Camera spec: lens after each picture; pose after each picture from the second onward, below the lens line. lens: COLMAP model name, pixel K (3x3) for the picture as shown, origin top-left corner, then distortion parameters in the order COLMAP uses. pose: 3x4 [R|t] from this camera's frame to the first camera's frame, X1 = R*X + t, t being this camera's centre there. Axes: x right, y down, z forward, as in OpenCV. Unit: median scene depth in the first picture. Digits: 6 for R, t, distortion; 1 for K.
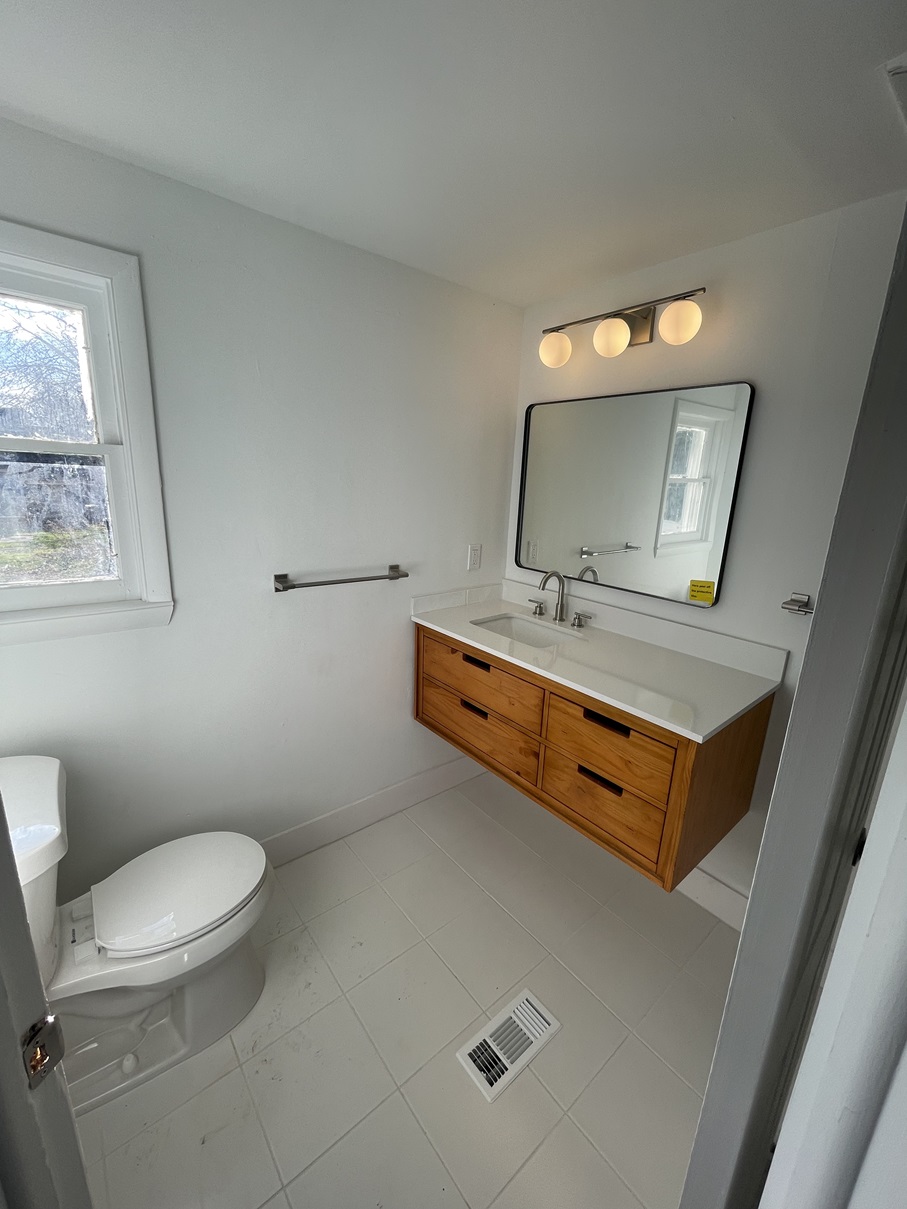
lens RADIAL K [[489.3, 0, 456.6], [0, 489.3, 607.6], [0, 0, 1]] dist [0.004103, -0.000257]
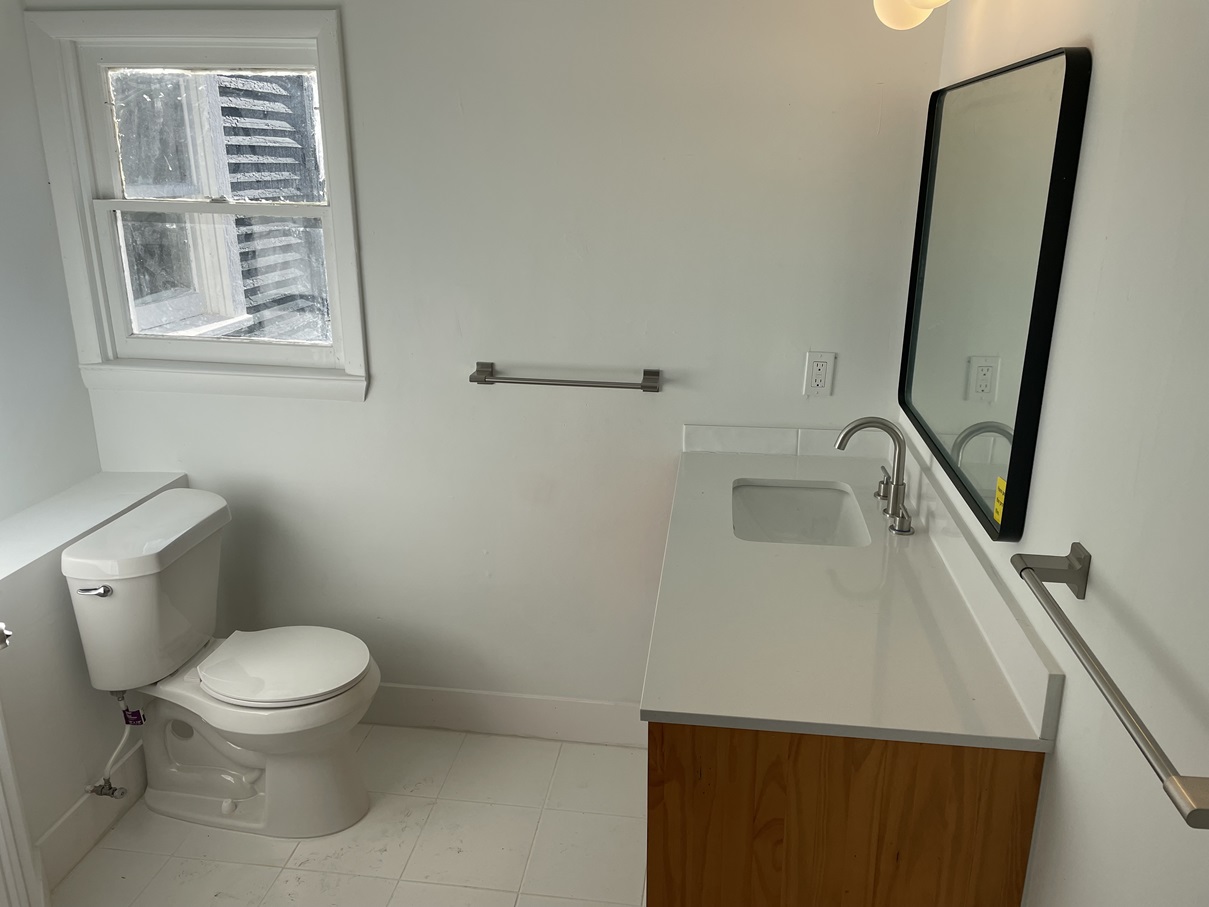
lens RADIAL K [[922.4, 0, 602.7], [0, 922.4, 451.1], [0, 0, 1]] dist [0.065751, -0.022096]
pose [[0.676842, 0.191161, -0.710875, 0.935809], [-0.166967, 0.980392, 0.104664, -0.125870], [0.716943, 0.047852, 0.695487, 0.120401]]
